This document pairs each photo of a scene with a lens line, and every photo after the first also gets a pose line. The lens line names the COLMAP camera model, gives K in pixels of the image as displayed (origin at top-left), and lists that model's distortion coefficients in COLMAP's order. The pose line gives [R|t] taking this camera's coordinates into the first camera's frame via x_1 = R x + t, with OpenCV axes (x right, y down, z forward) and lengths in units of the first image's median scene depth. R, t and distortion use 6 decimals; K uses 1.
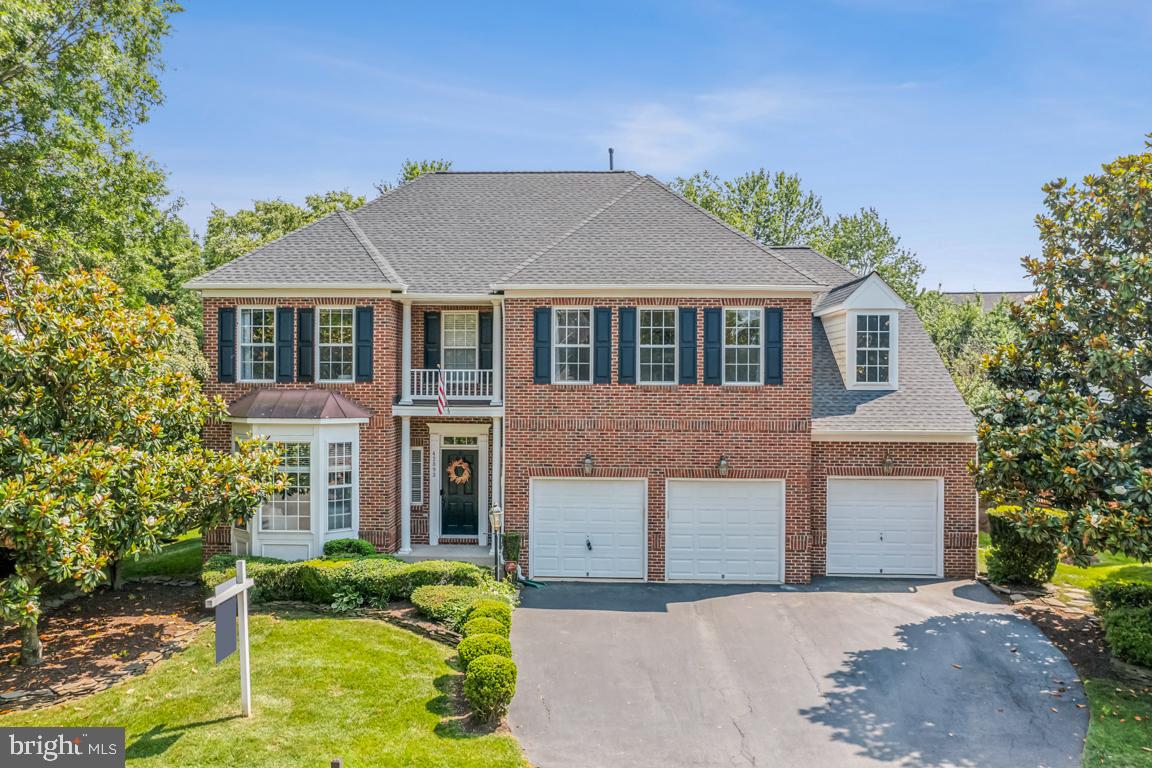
lens RADIAL K [[913.0, 0, 574.6], [0, 913.0, 383.6], [0, 0, 1]] dist [-0.003455, -0.001620]
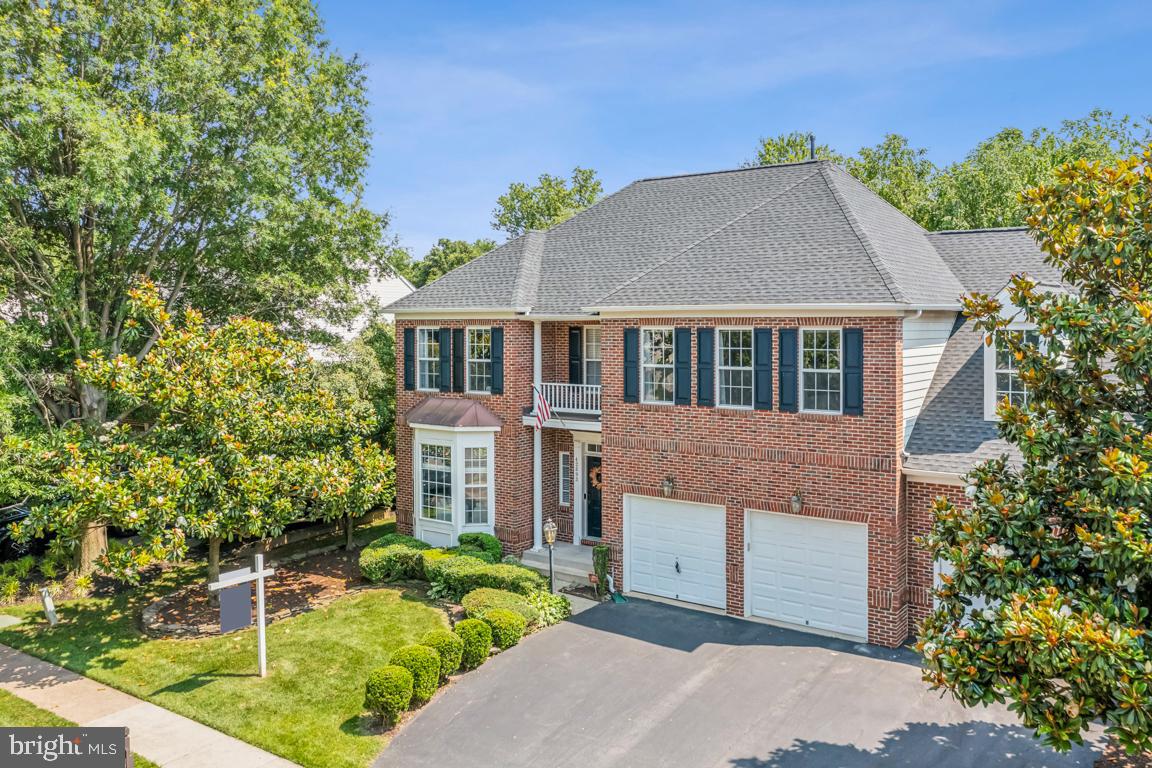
lens RADIAL K [[913.0, 0, 550.5], [0, 913.0, 342.4], [0, 0, 1]] dist [-0.003455, -0.001620]
pose [[0.832377, 0.001164, -0.554209, 0.456071], [0.002903, 0.999975, 0.006460, -0.074420], [0.554203, -0.006986, 0.832352, 0.105235]]
